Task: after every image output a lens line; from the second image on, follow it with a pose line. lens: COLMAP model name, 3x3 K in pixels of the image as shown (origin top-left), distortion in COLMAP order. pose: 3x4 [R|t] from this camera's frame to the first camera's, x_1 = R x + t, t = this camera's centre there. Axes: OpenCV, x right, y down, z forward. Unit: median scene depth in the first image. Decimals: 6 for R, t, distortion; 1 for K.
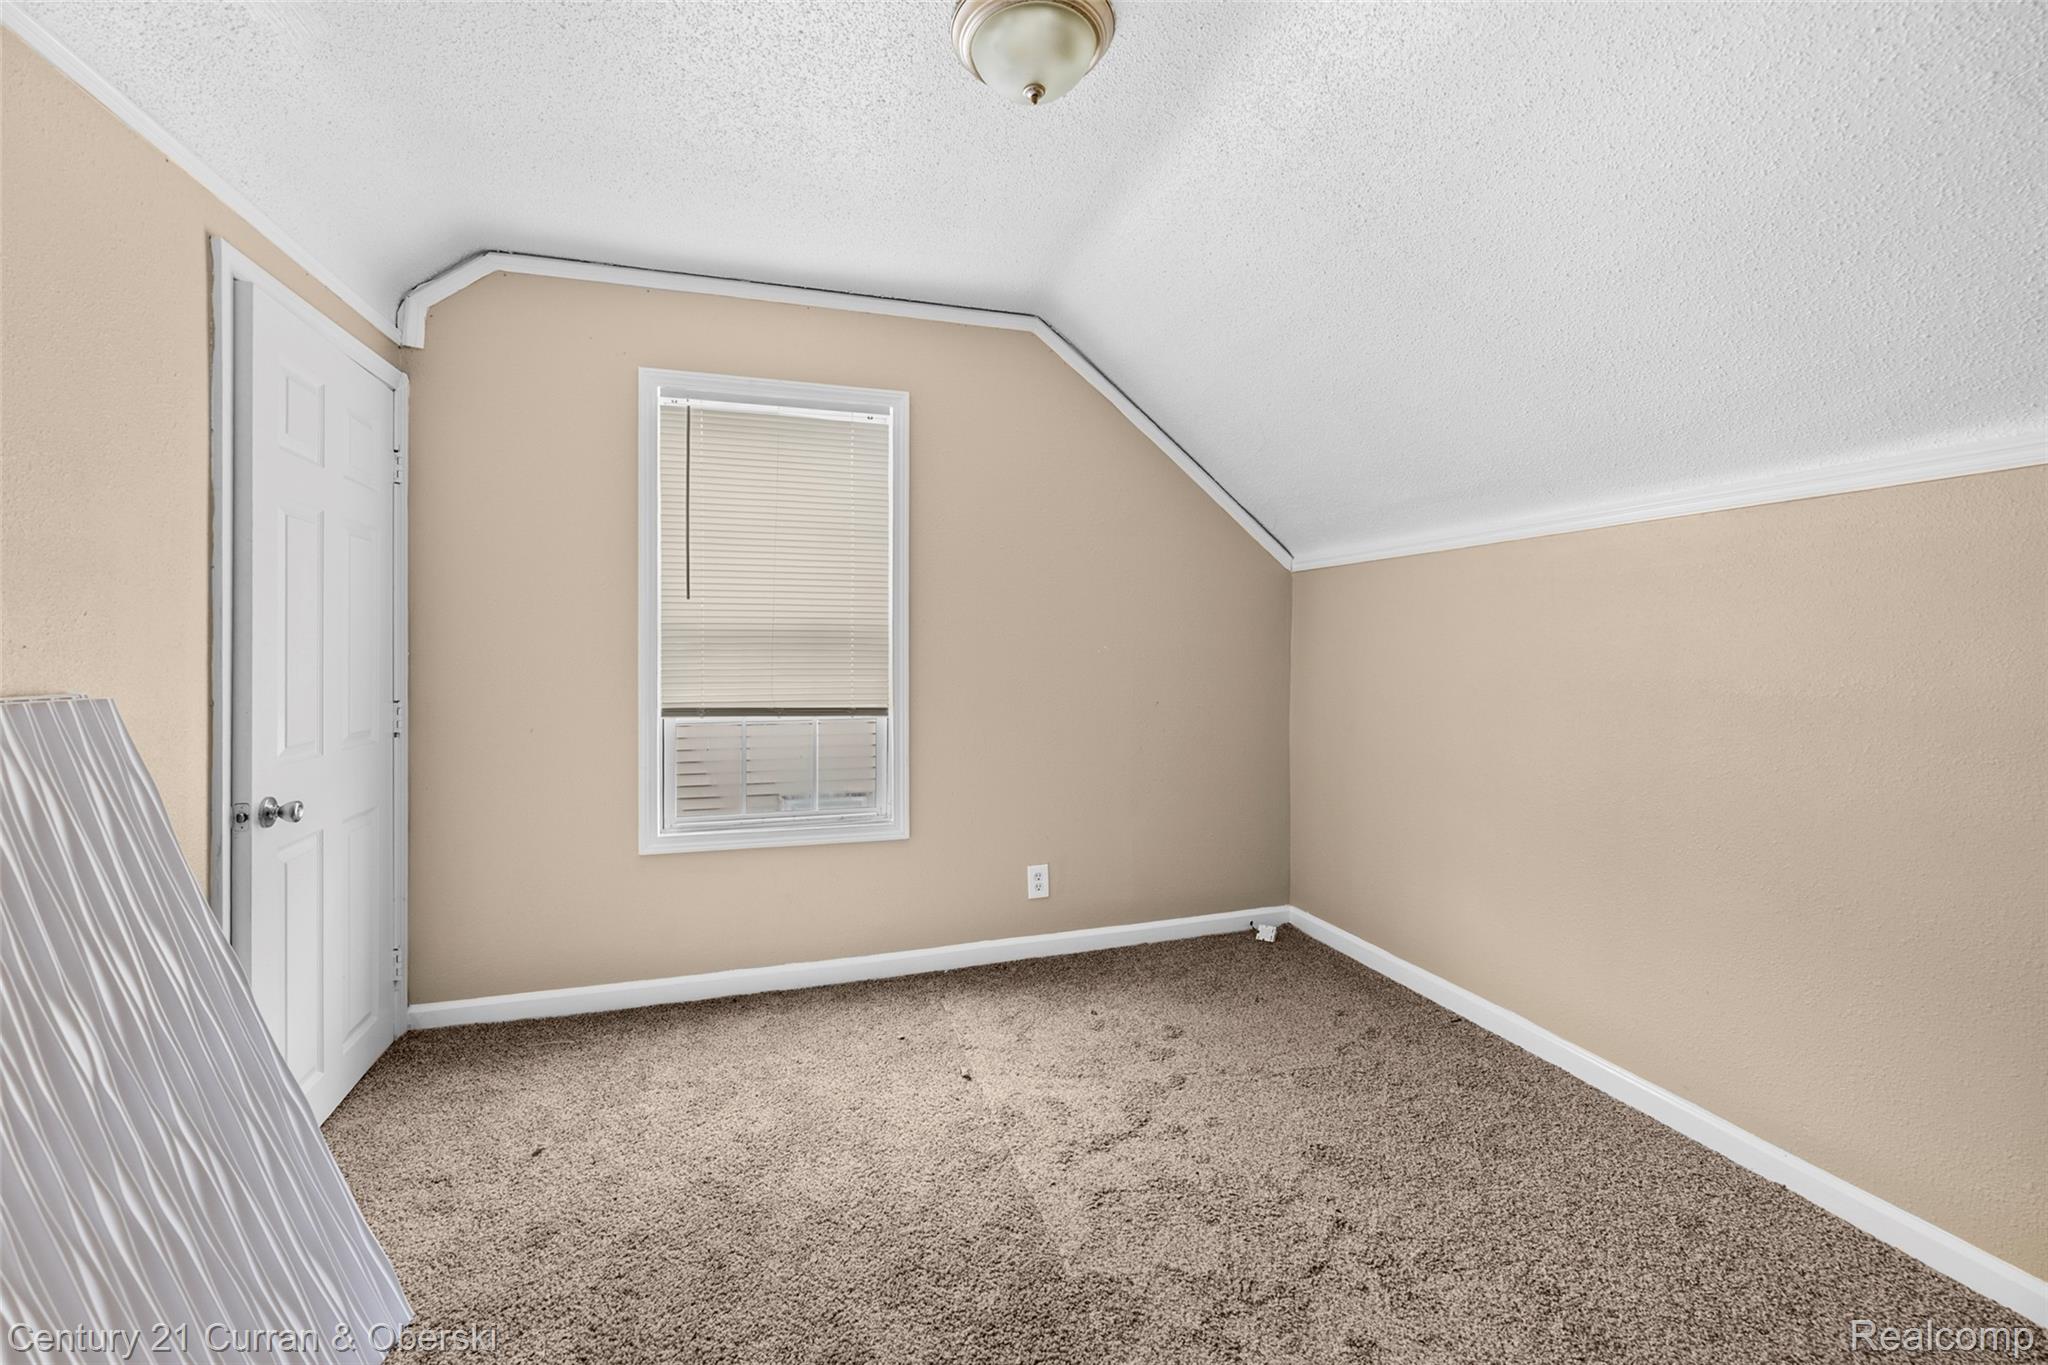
lens RADIAL K [[827.5, 0, 1026.0], [0, 827.5, 660.0], [0, 0, 1]] dist [0.000023, 0.000007]
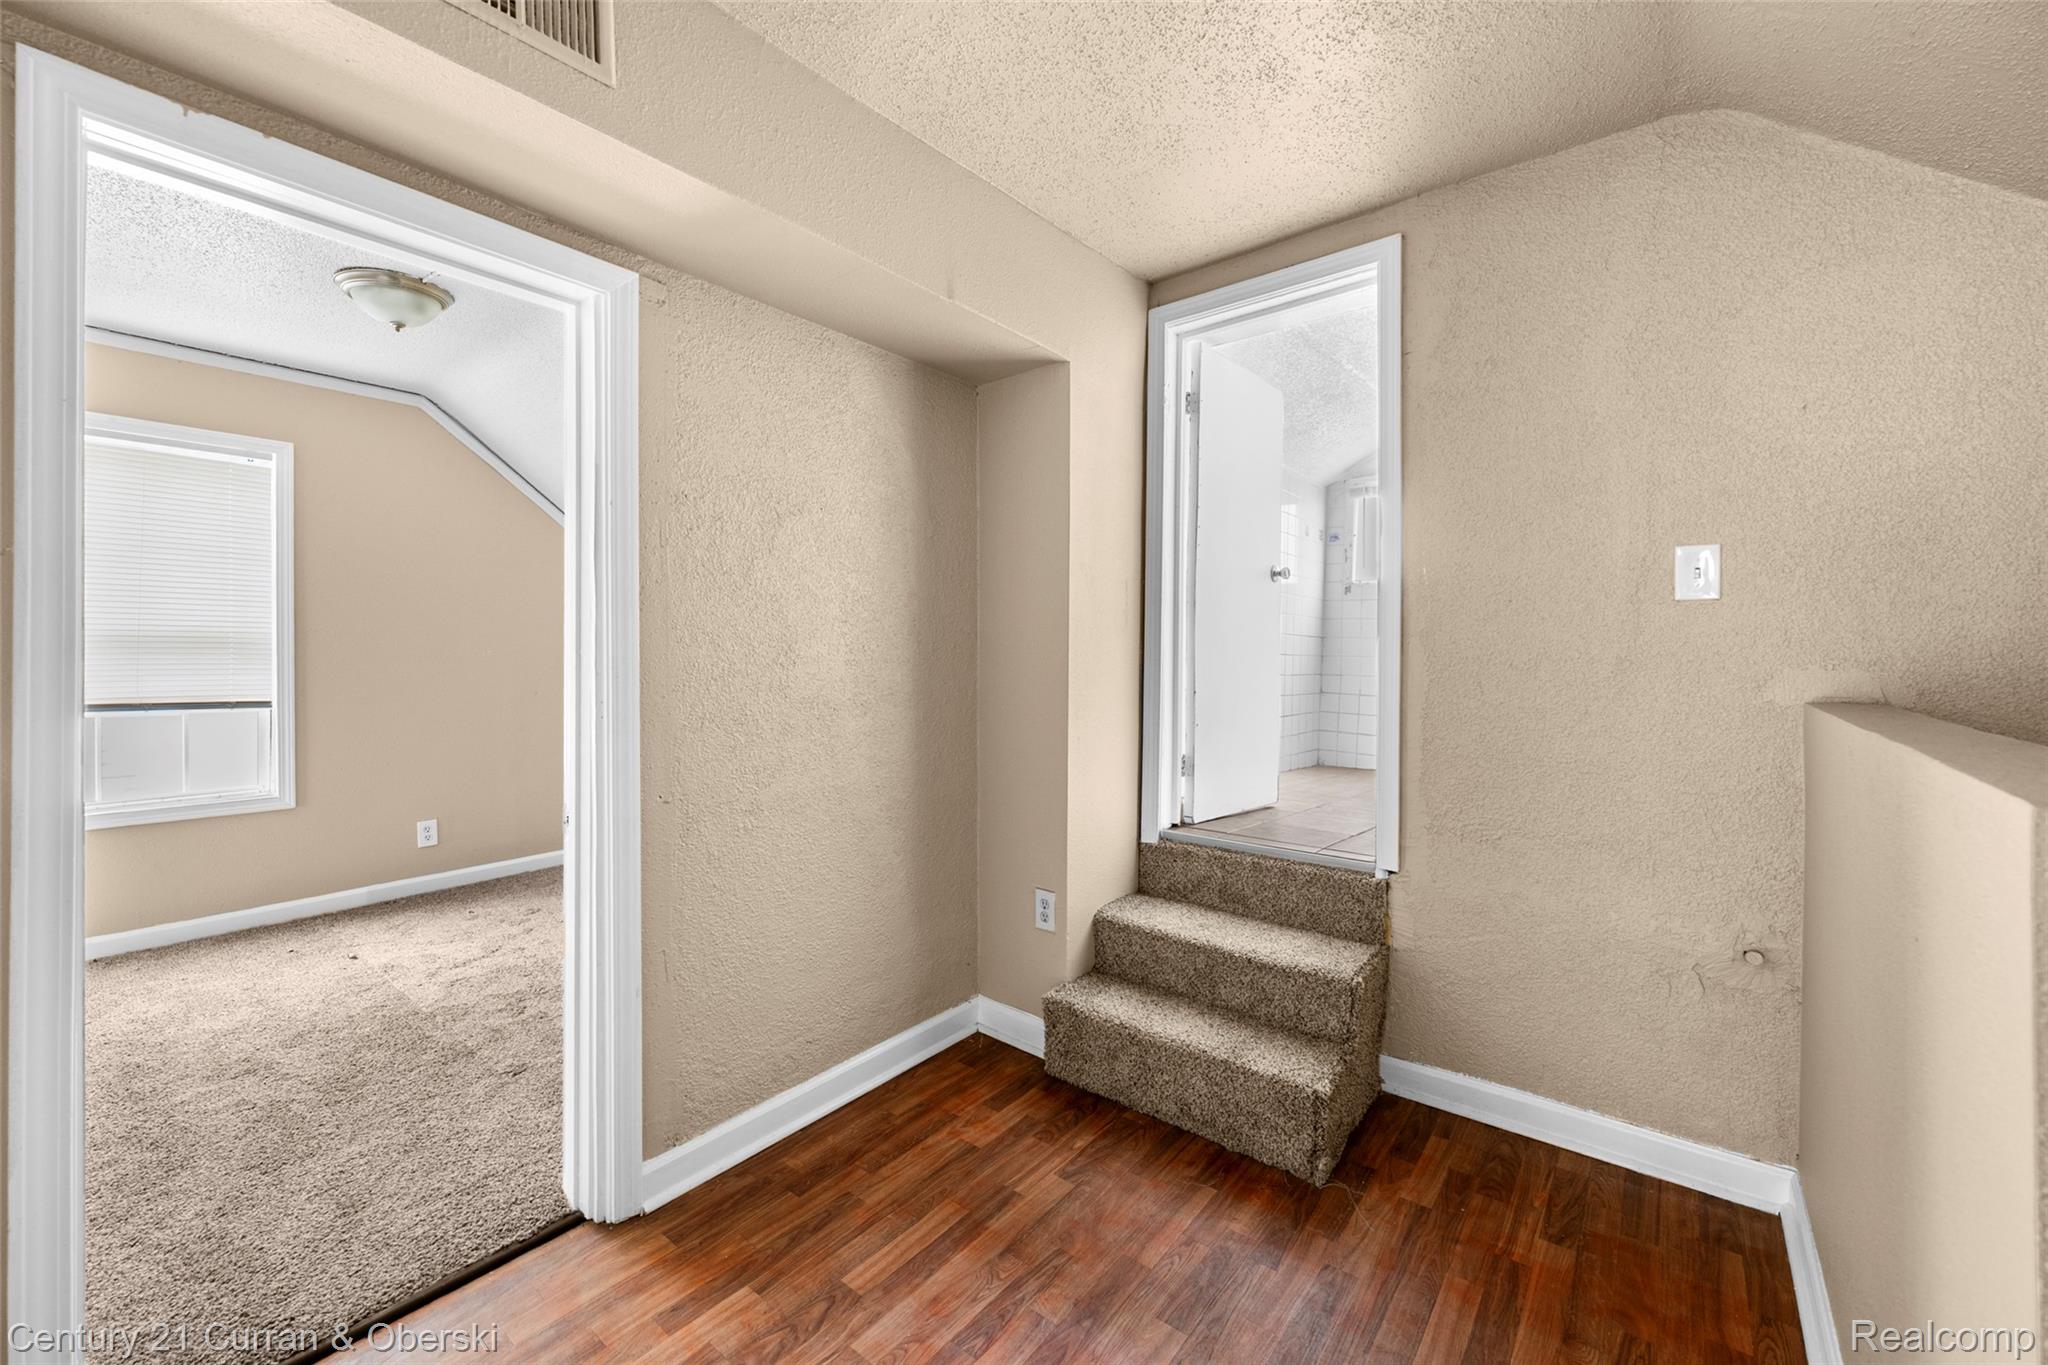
lens RADIAL K [[827.5, 0, 1026.0], [0, 827.5, 660.0], [0, 0, 1]] dist [0.000023, 0.000007]
pose [[0.826519, -0.004808, 0.562888, 0.086443], [0.005123, 0.999986, 0.001019, 0.002169], [-0.562885, 0.002041, 0.826533, -0.831957]]
